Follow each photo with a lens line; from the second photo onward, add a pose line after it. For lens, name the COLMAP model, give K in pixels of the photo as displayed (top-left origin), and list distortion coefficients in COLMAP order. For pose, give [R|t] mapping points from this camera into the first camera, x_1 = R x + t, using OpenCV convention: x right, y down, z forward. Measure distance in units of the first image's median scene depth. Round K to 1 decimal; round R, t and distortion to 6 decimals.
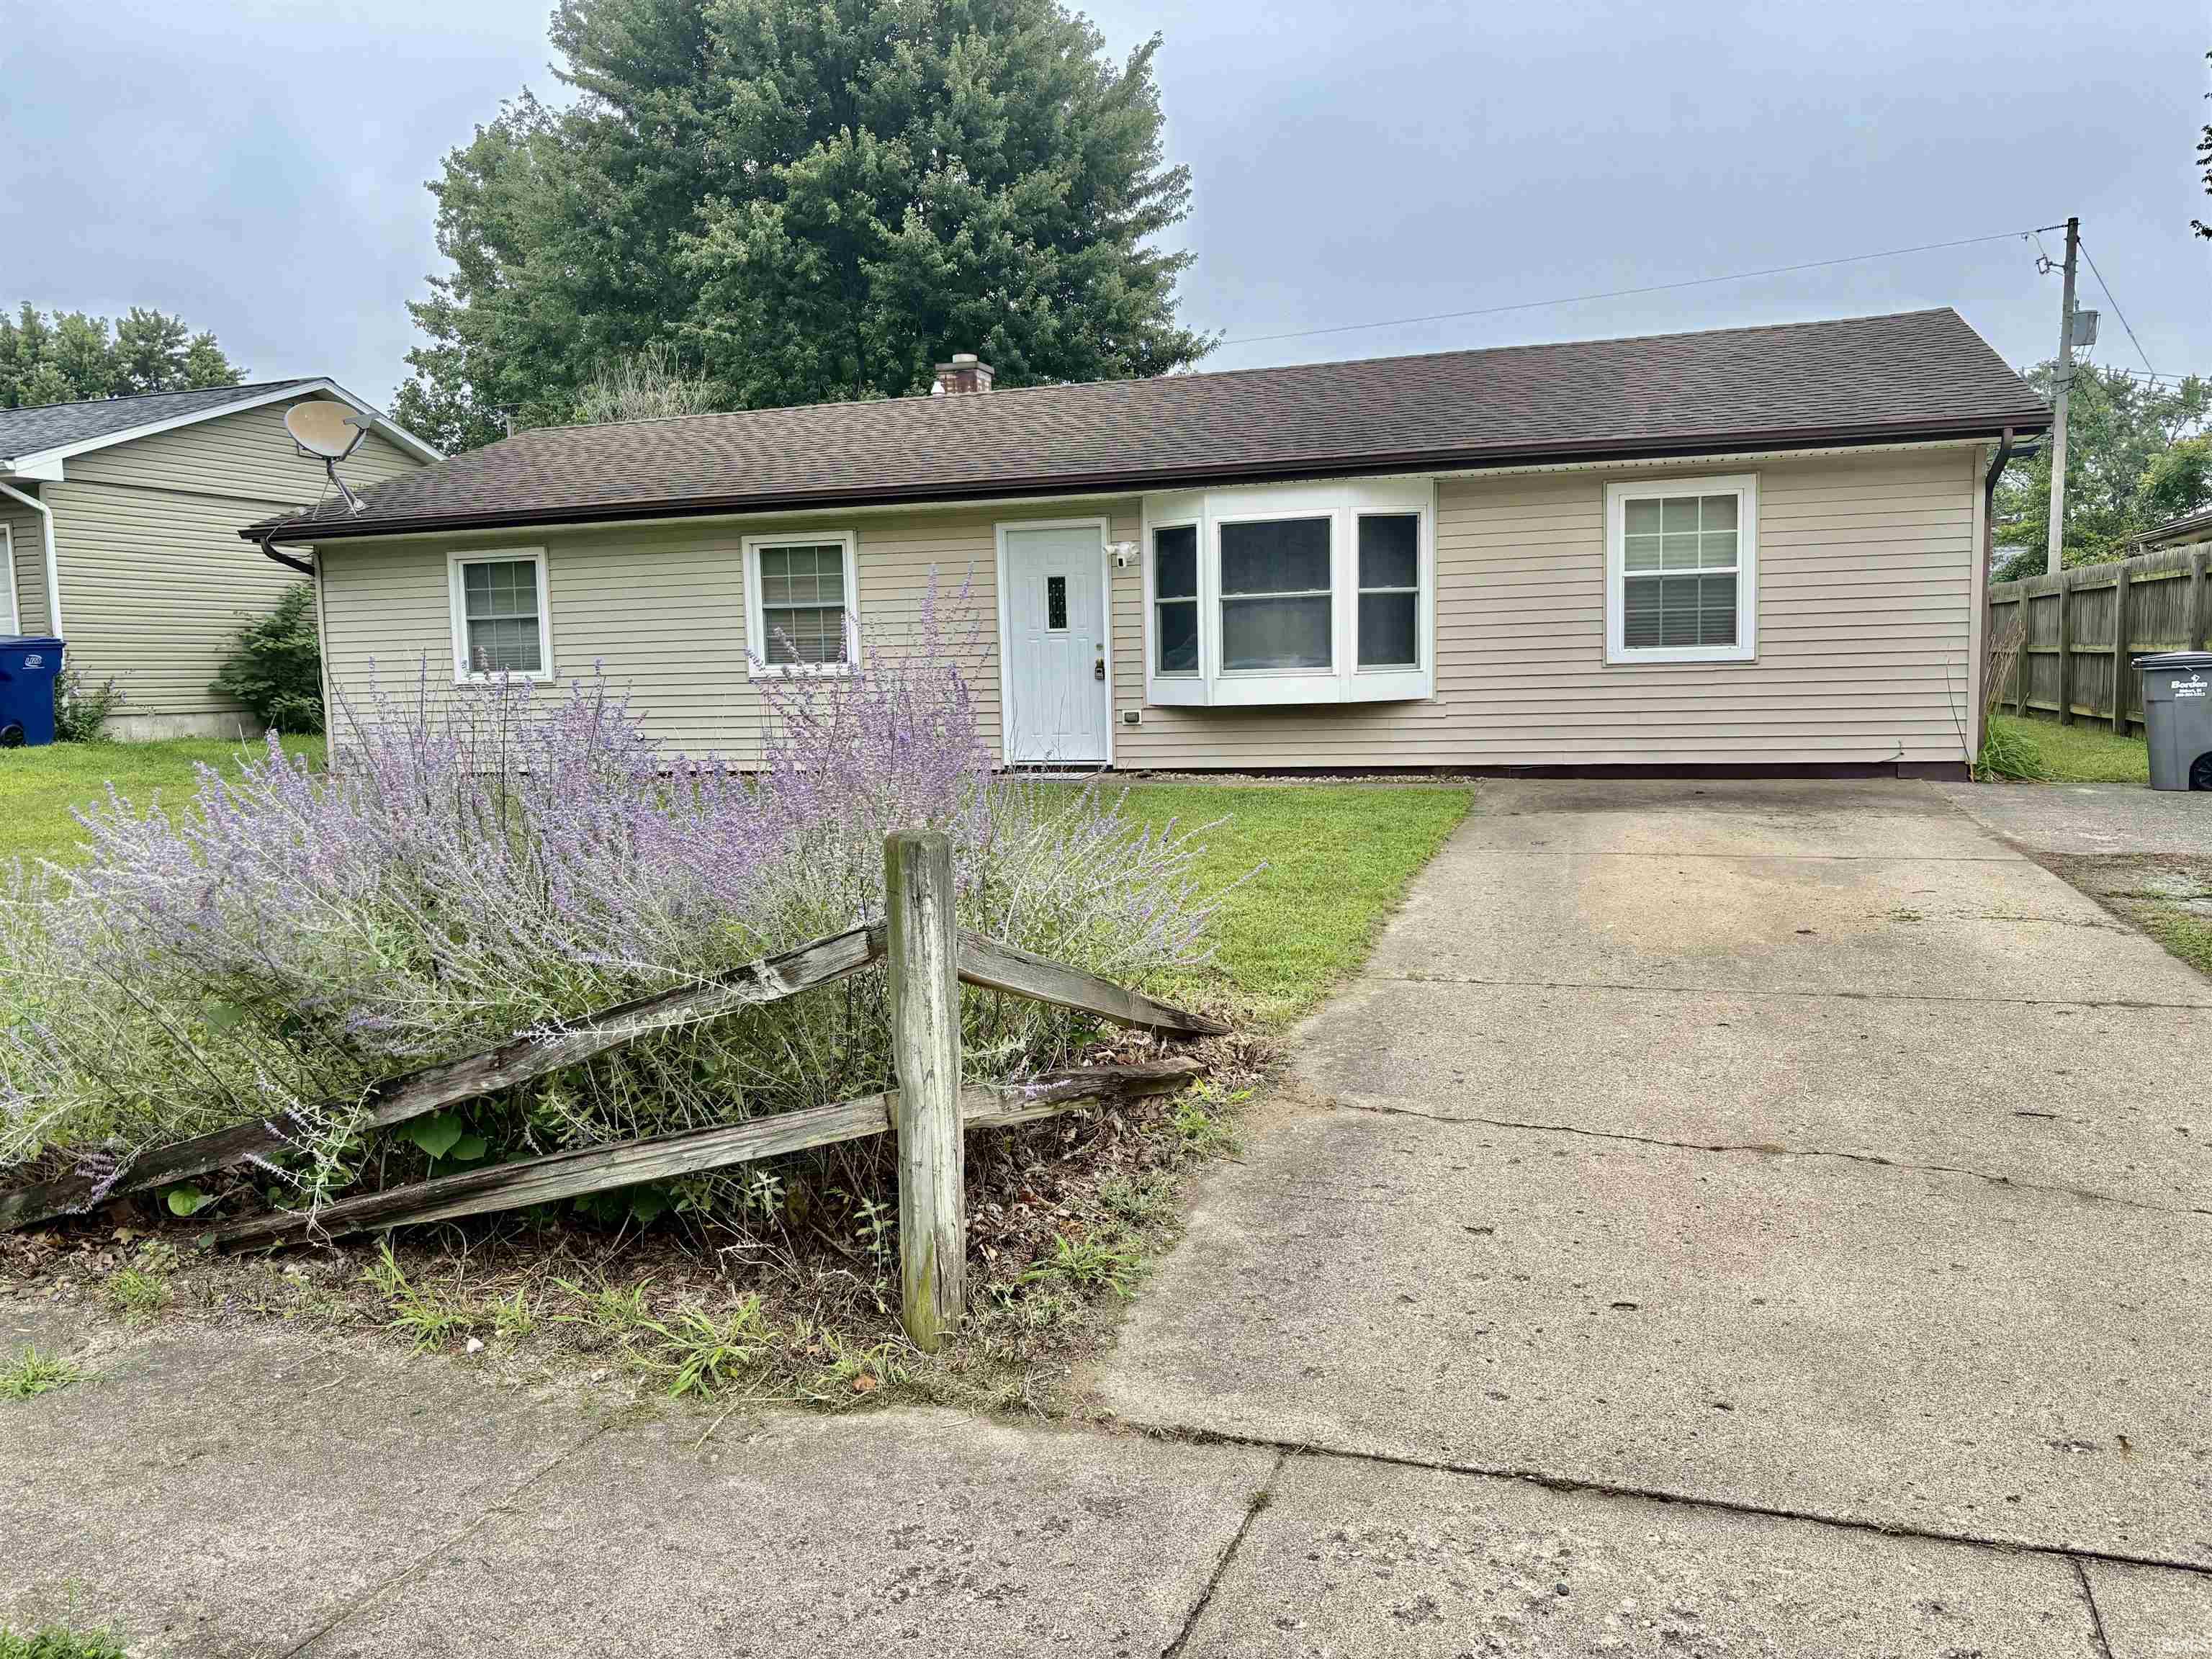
lens RADIAL K [[1686.2, 0, 1115.5], [0, 1686.2, 824.8], [0, 0, 1]] dist [0.038191, -0.044652]
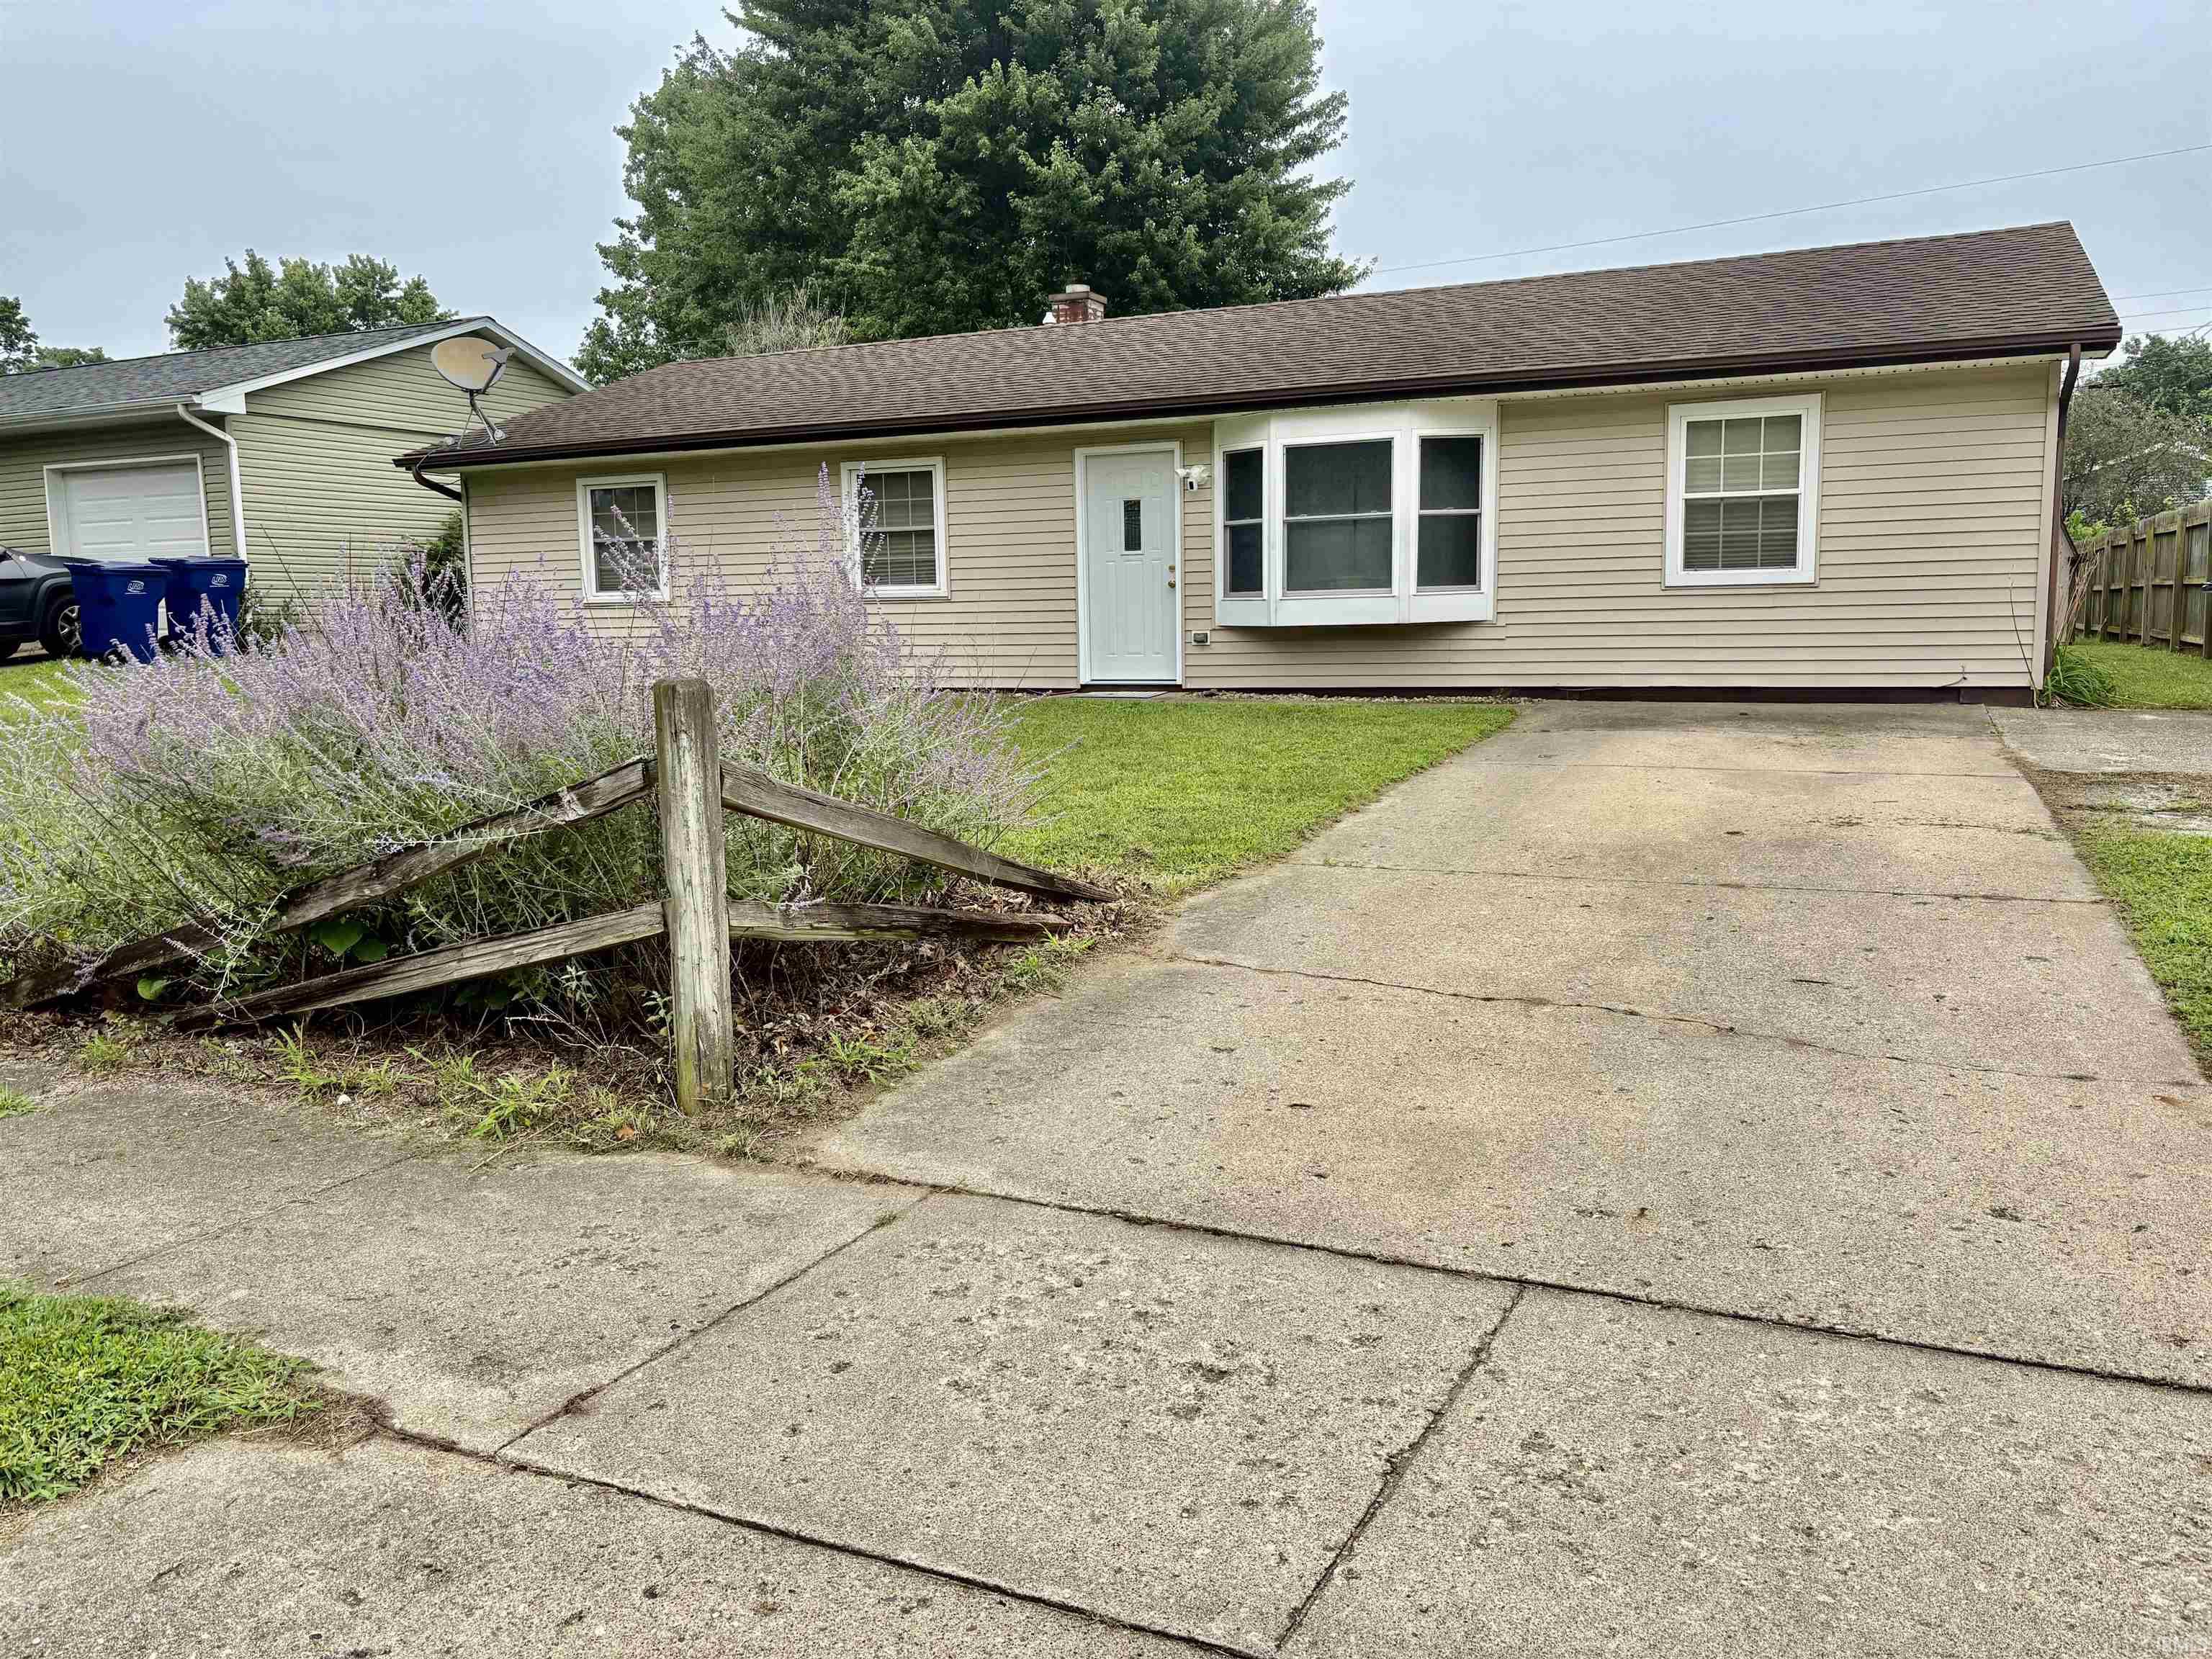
lens RADIAL K [[1686.2, 0, 1115.5], [0, 1686.2, 824.8], [0, 0, 1]] dist [0.038191, -0.044652]
pose [[0.993654, 0.021128, -0.110476, 0.075636], [-0.017130, 0.999168, 0.037019, 0.013642], [0.111166, -0.034892, 0.993189, -0.035374]]
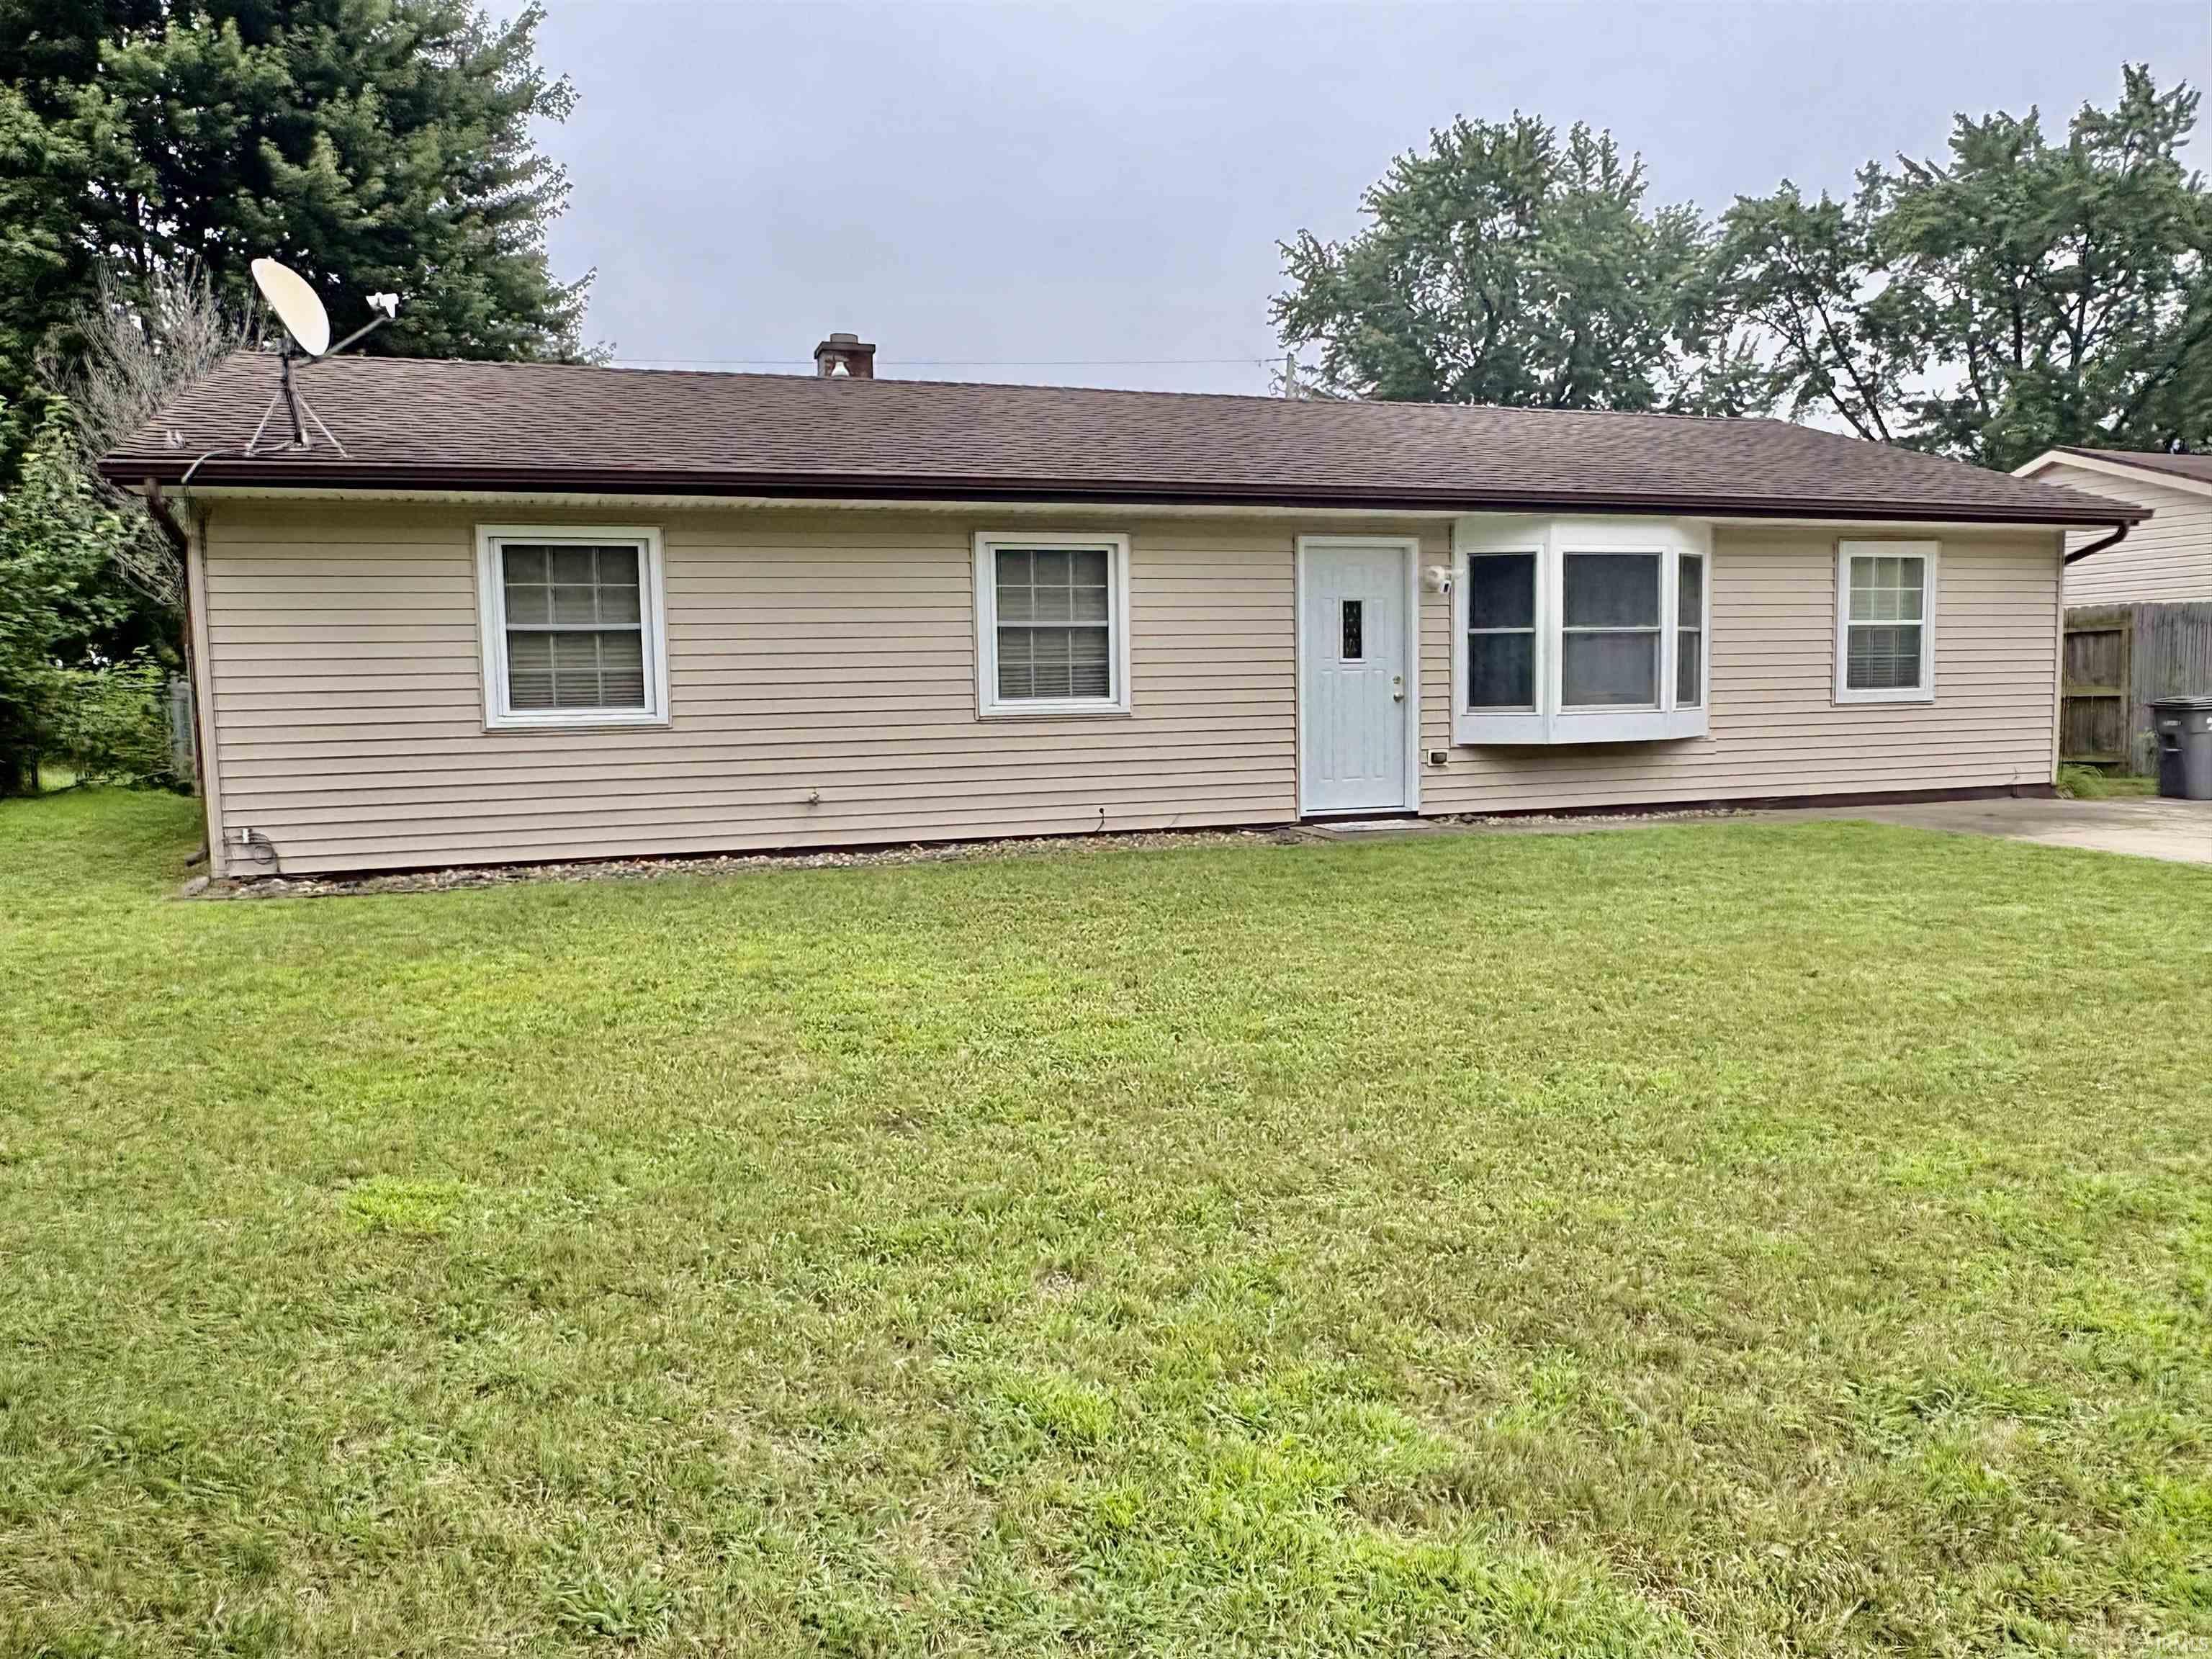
lens RADIAL K [[1638.8, 0, 1106.0], [0, 1638.8, 829.5], [0, 0, 1]] dist [-0.006124, 0.006640]
pose [[0.794359, -0.038822, 0.606206, -0.691223], [0.056742, 0.998334, -0.010420, -0.026568], [-0.604792, 0.042674, 0.795239, 0.413020]]
